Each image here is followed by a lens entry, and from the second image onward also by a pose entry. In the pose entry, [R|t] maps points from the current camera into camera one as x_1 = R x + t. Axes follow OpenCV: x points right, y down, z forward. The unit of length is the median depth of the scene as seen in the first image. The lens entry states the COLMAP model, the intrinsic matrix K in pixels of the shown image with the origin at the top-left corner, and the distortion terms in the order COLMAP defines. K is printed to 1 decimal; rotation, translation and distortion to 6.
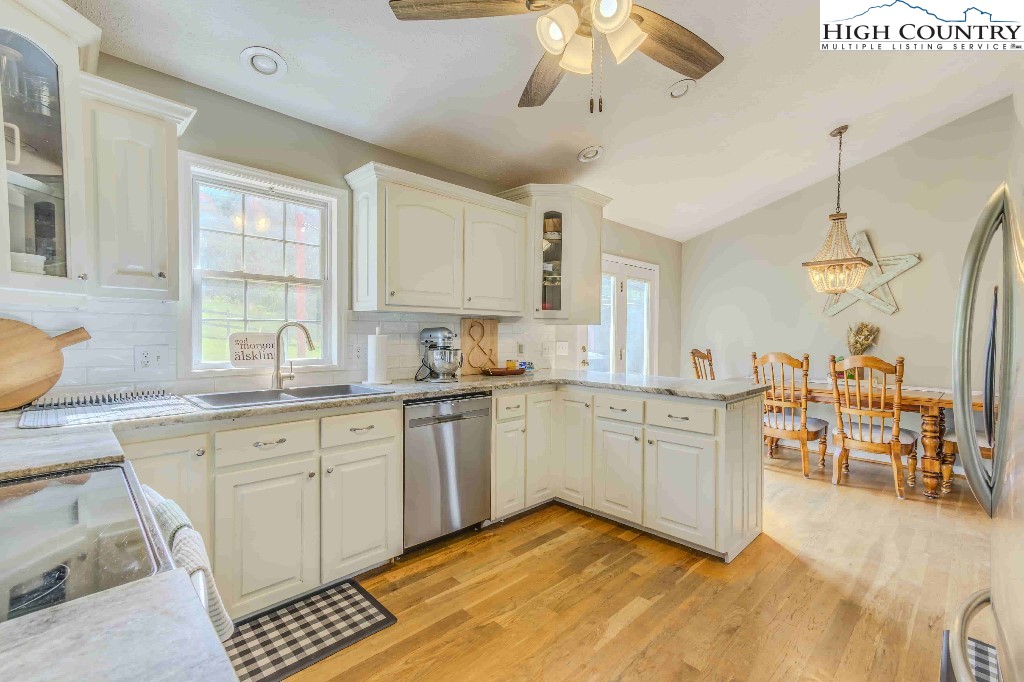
lens RADIAL K [[448.7, 0, 508.1], [0, 448.7, 340.9], [0, 0, 1]] dist [0.001699, 0.000202]
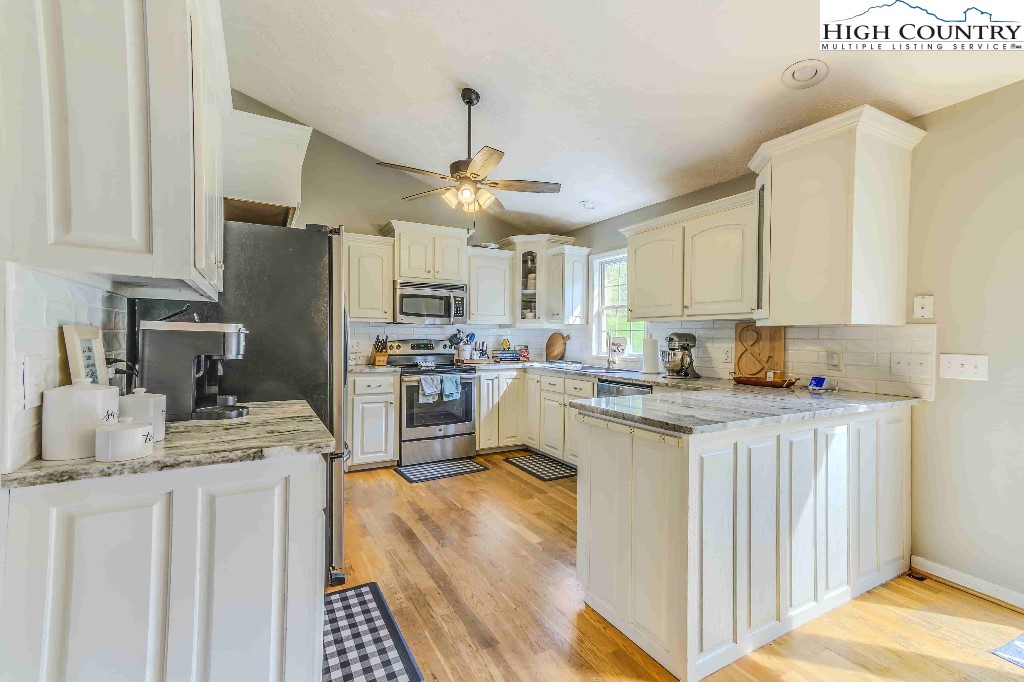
lens RADIAL K [[448.7, 0, 507.5], [0, 448.7, 334.9], [0, 0, 1]] dist [0.001699, 0.000202]
pose [[-0.249620, 0.001582, -0.968343, 1.712886], [-0.018941, 0.999799, 0.006516, -0.035683], [0.968159, 0.019968, -0.249540, 1.319123]]
